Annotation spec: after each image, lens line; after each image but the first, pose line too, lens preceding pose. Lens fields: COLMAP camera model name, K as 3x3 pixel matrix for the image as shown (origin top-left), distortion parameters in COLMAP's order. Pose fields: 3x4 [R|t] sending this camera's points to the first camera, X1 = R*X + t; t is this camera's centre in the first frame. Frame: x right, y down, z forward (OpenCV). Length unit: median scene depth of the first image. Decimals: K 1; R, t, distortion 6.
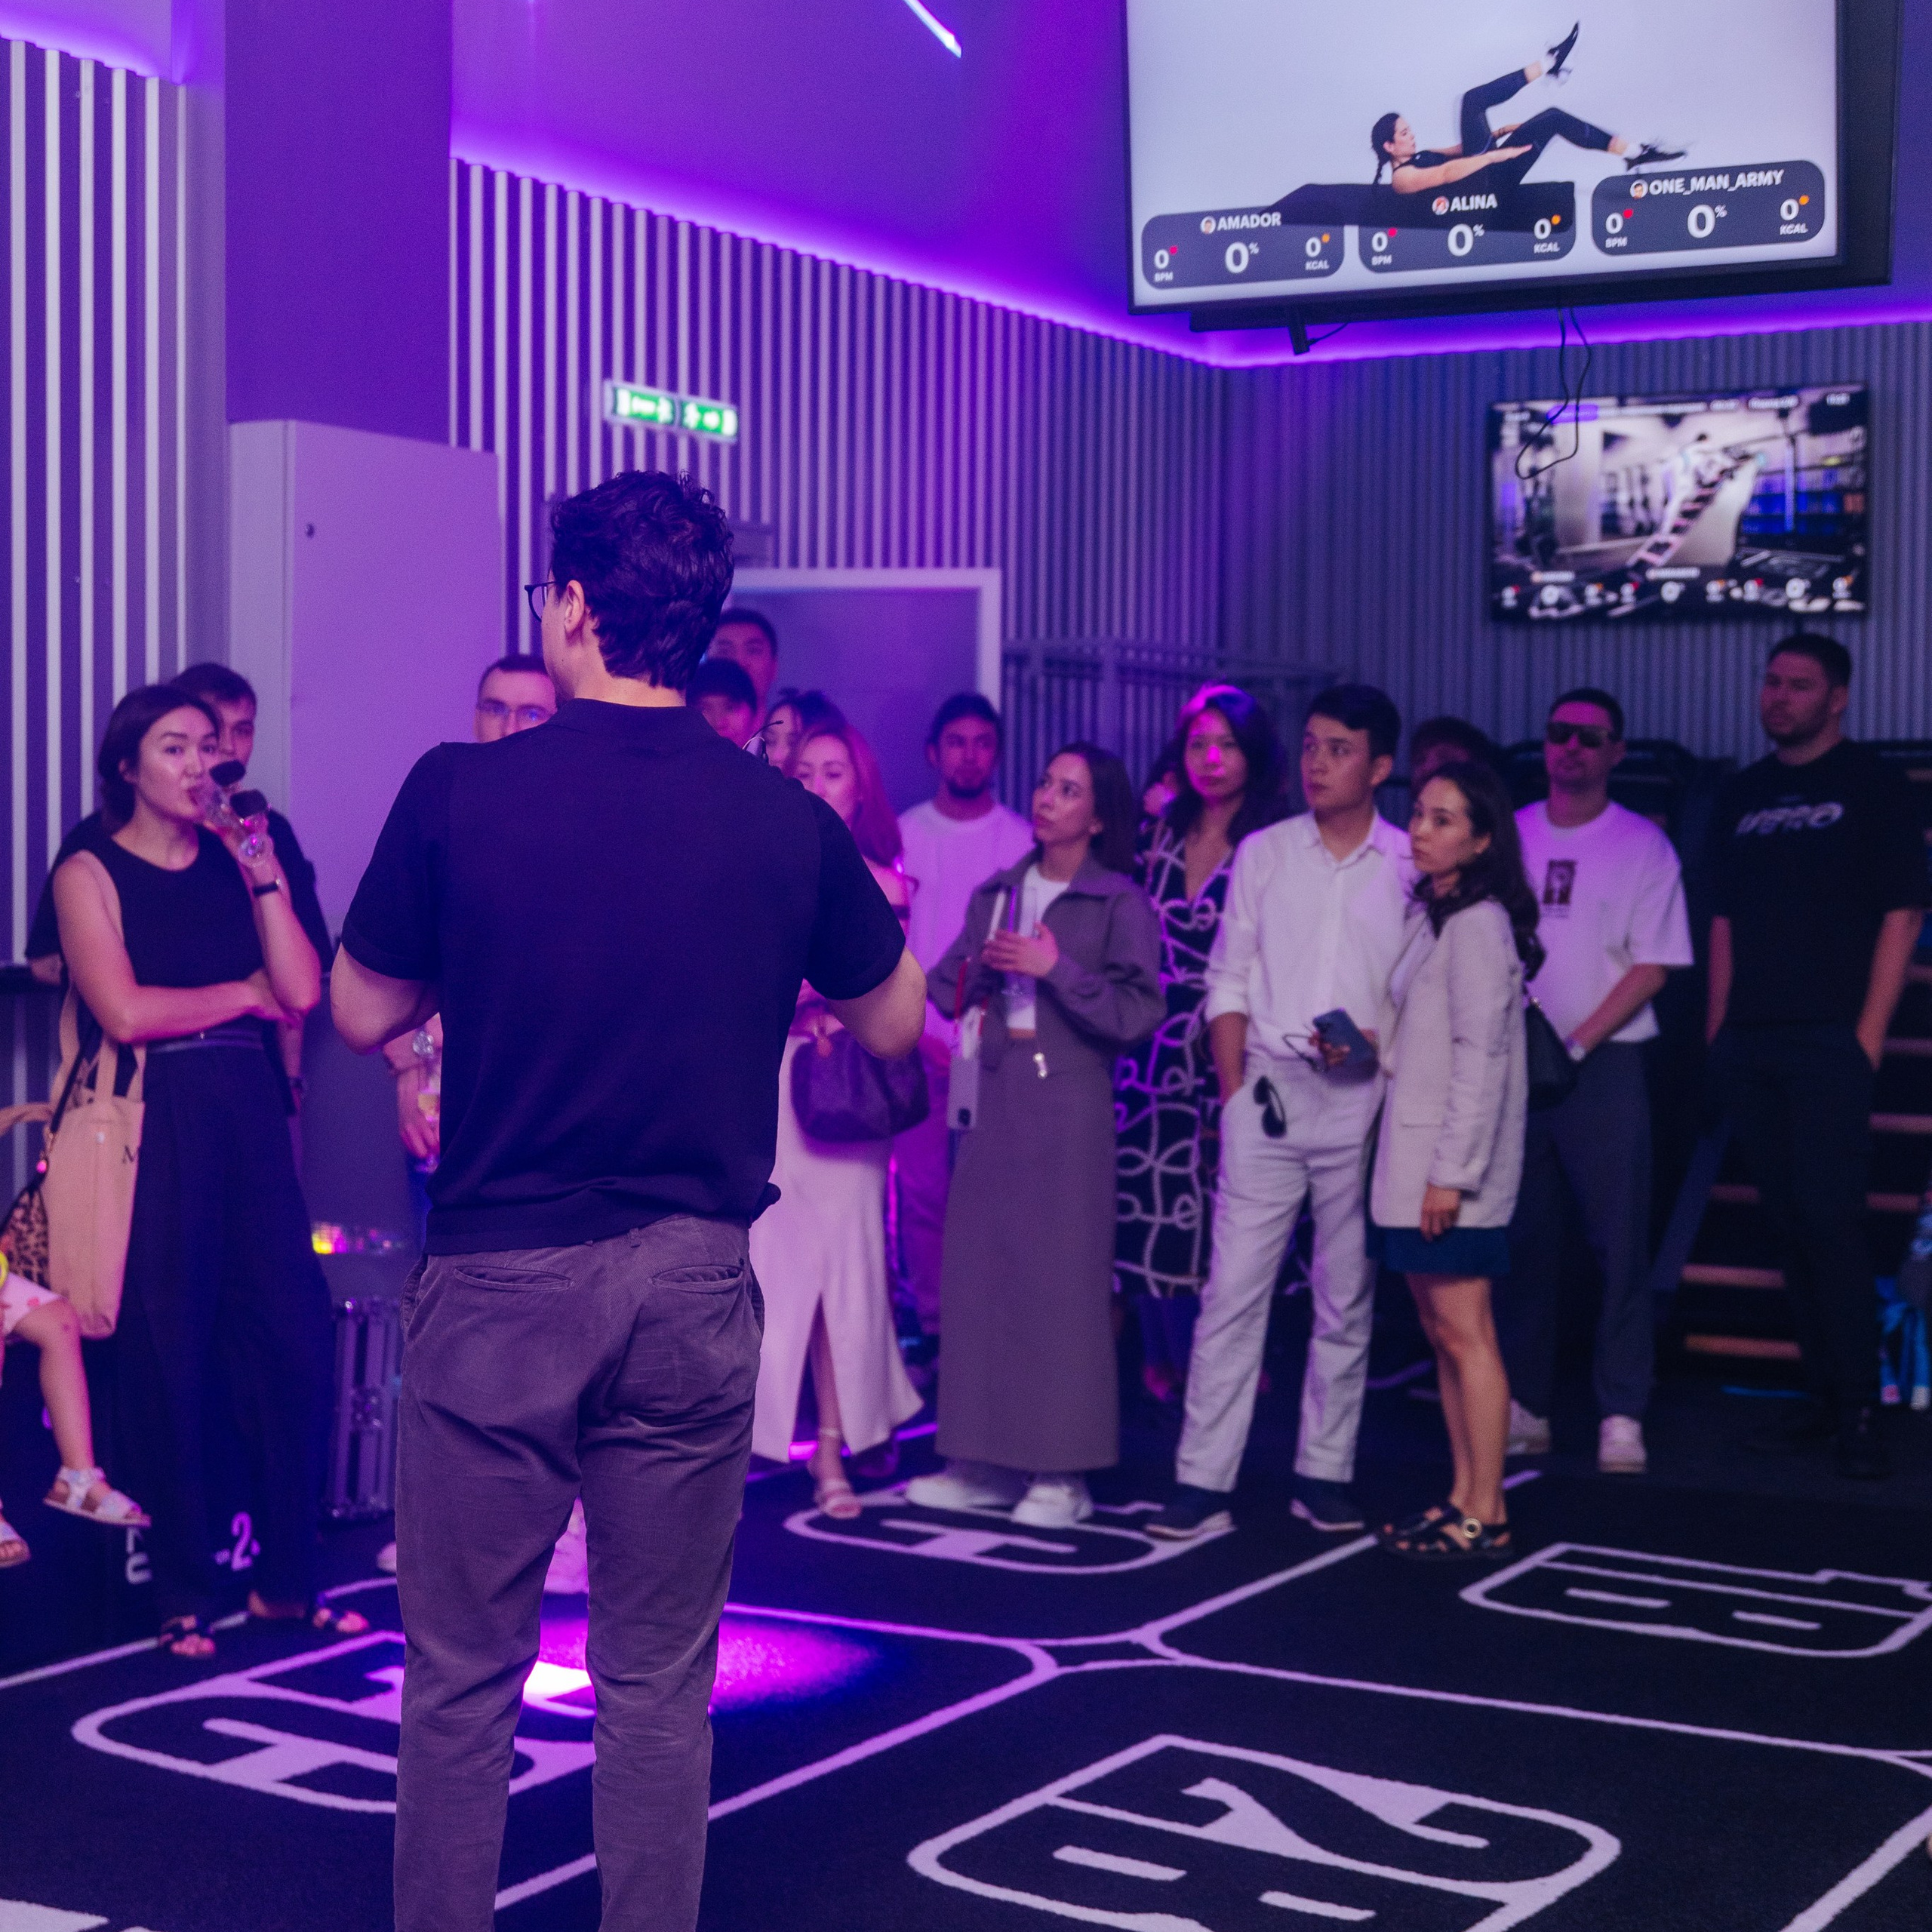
lens RADIAL K [[3577.3, 0, 965.1], [0, 3577.3, 913.1], [0, 0, 1]] dist [0.064240, -0.311184]
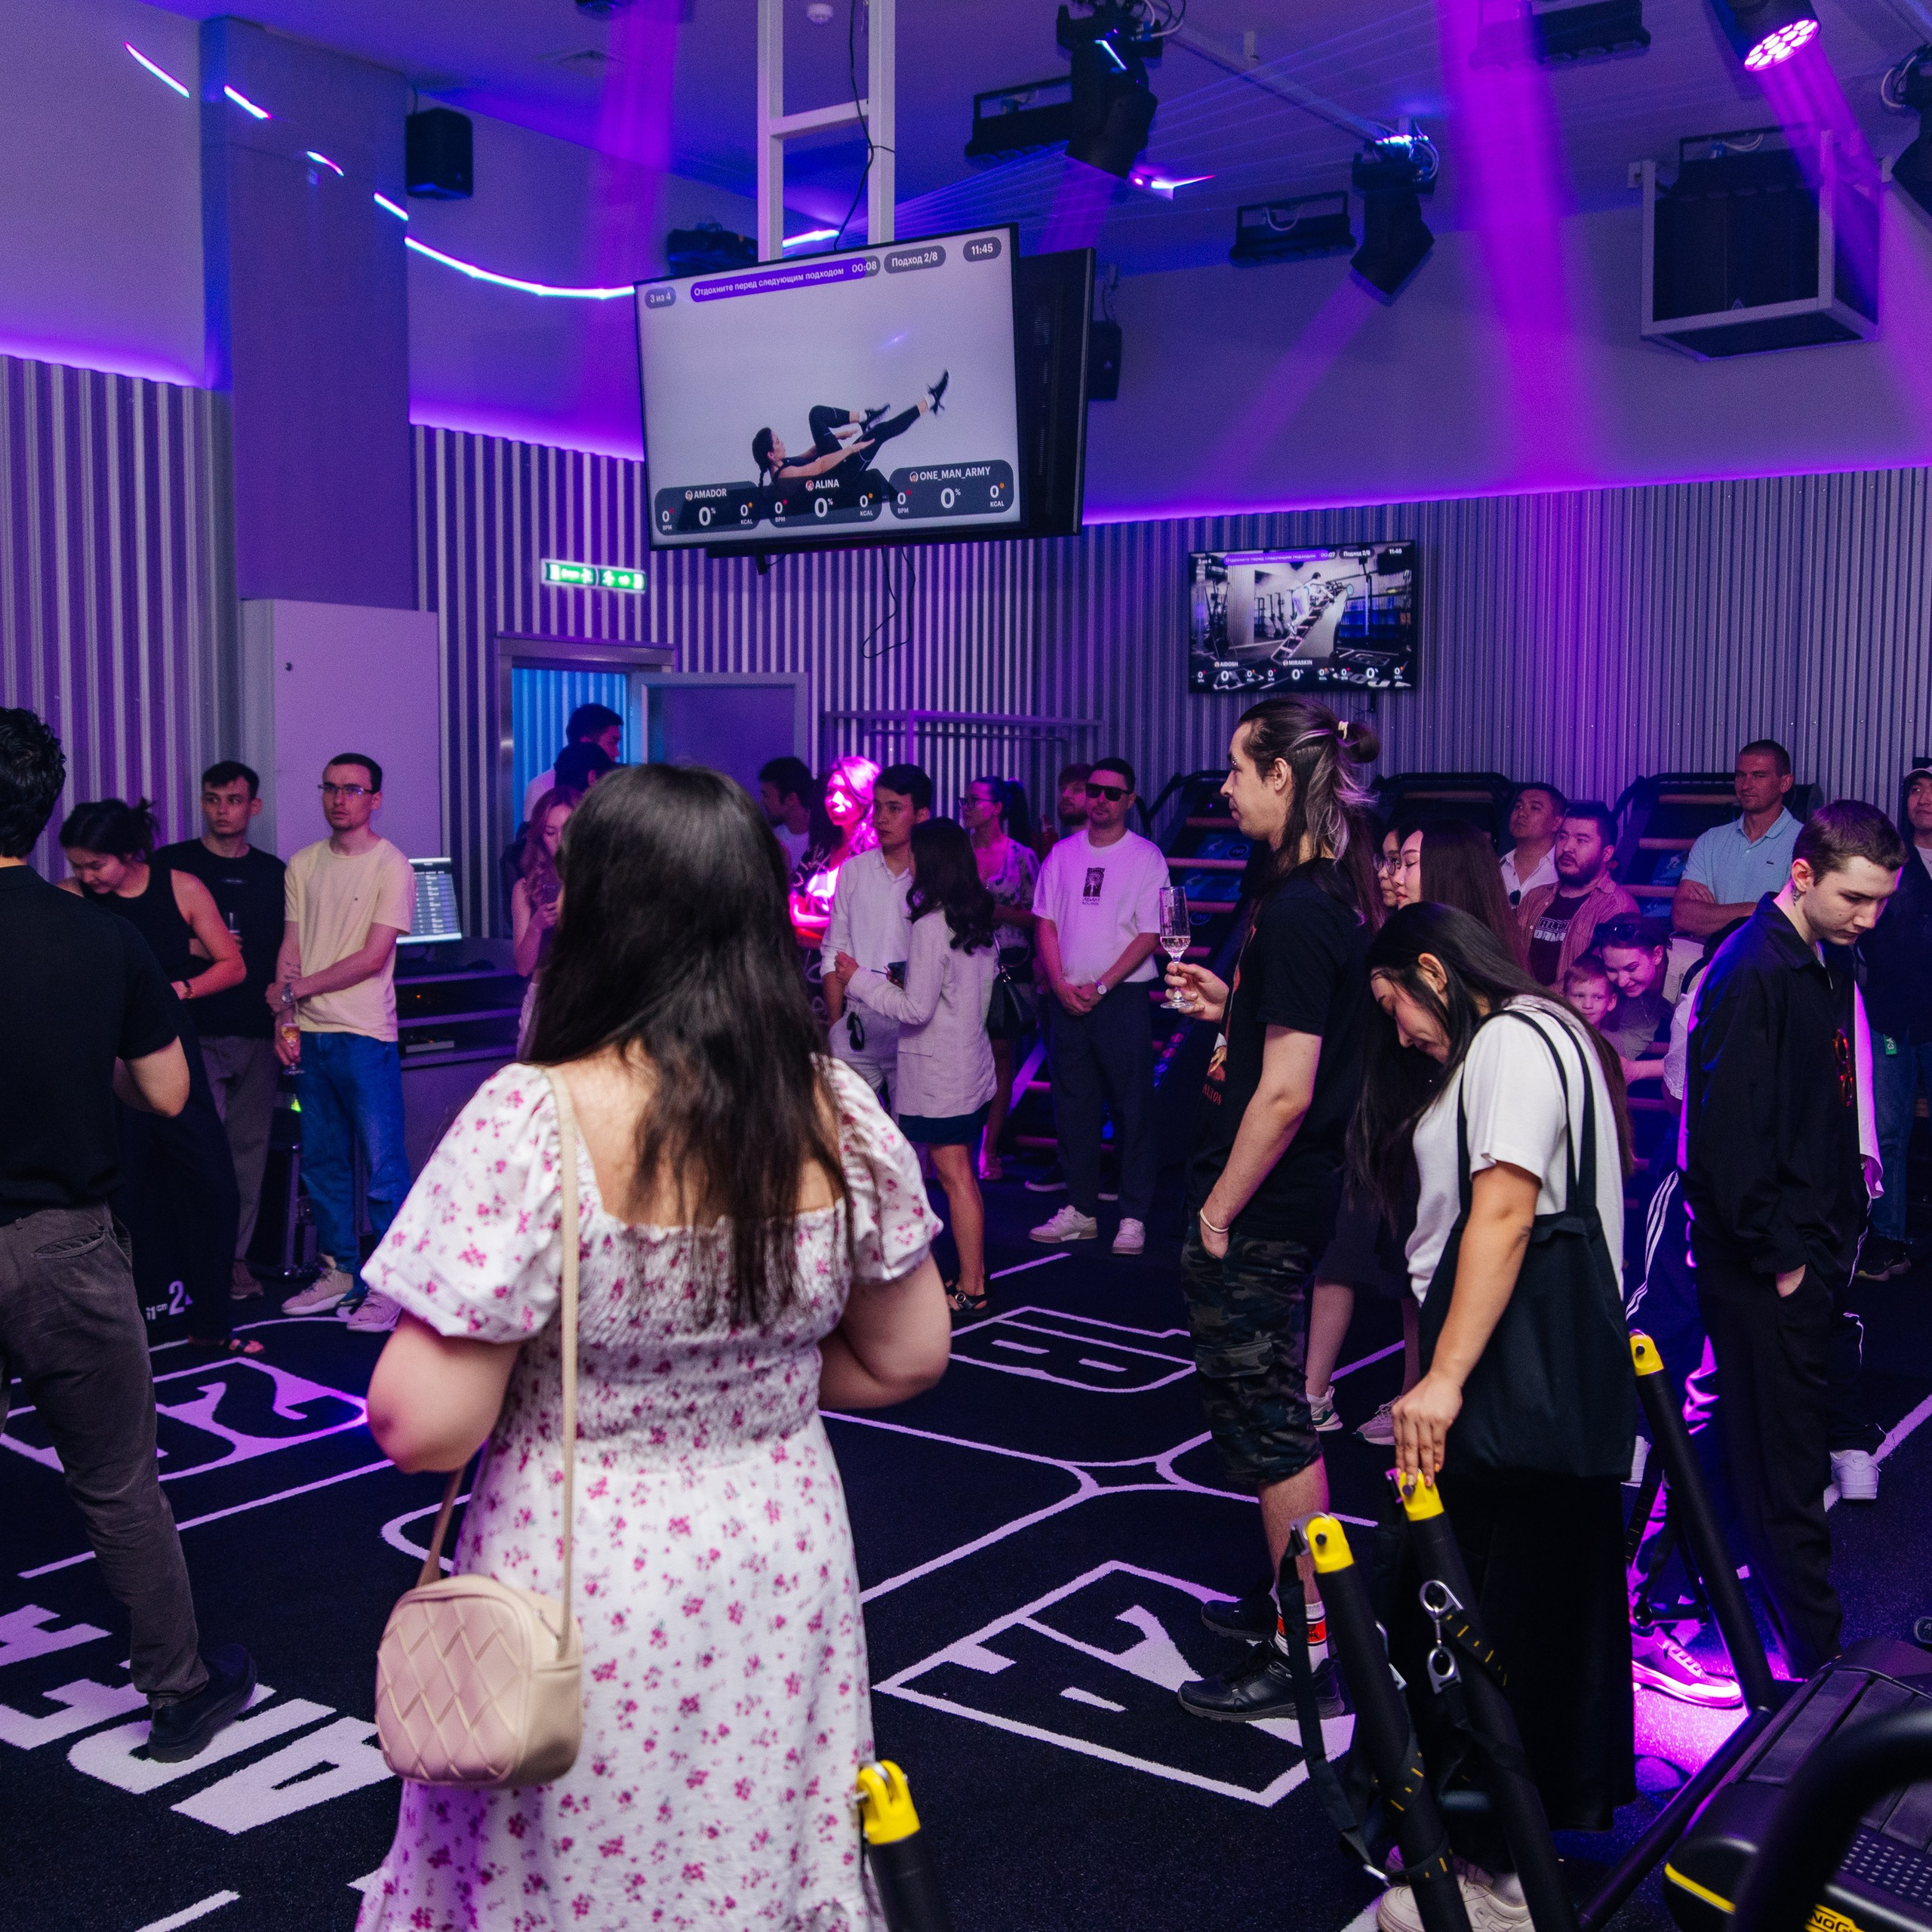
lens RADIAL K [[2251.1, 0, 966.0], [0, 2251.1, 966.0], [0, 0, 1]] dist [-0.014547, 0.027156]
pose [[0.996398, 0.005410, -0.084632, 0.141680], [-0.000262, 0.998155, 0.060724, -0.023198], [0.084805, -0.060483, 0.994560, 0.005616]]
